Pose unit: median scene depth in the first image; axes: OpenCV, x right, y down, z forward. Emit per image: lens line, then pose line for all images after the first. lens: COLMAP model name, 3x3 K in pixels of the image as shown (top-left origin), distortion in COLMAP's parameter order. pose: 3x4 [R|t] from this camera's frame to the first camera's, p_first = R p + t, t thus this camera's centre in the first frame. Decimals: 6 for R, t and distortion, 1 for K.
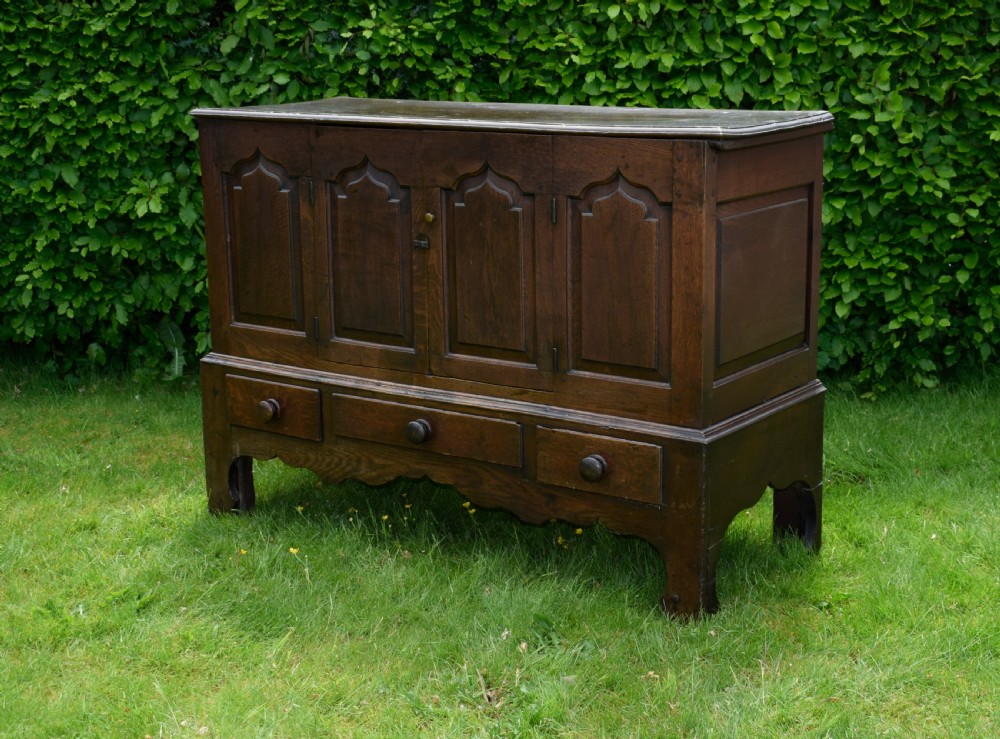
lens RADIAL K [[1622.9, 0, 561.4], [0, 1622.9, 373.1], [0, 0, 1]] dist [0.000155, -0.044331]
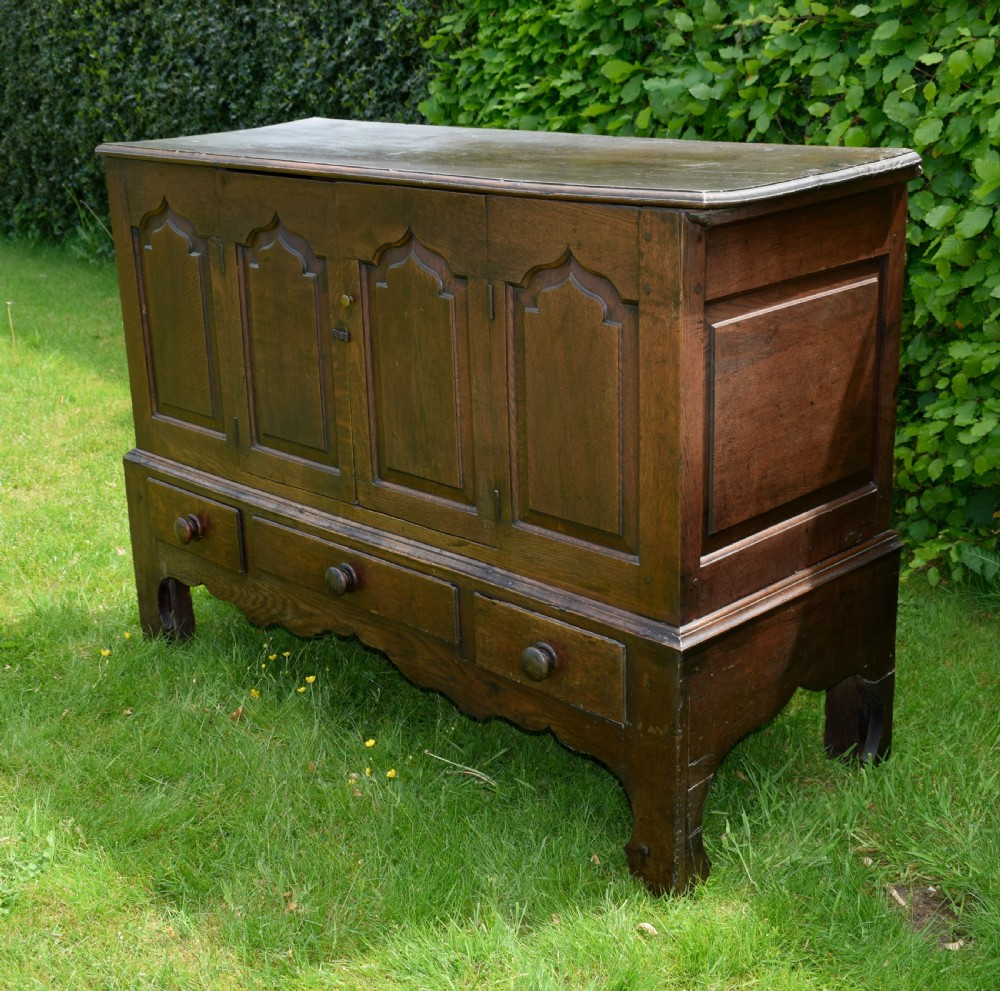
lens RADIAL K [[1582.6, 0, 456.0], [0, 1582.6, 497.7], [0, 0, 1]] dist [-0.010903, 0.013228]
pose [[0.974886, 0.040402, -0.219010, 0.133059], [-0.018054, 0.994507, 0.103102, -0.084496], [0.221973, -0.096559, 0.970260, 0.312526]]
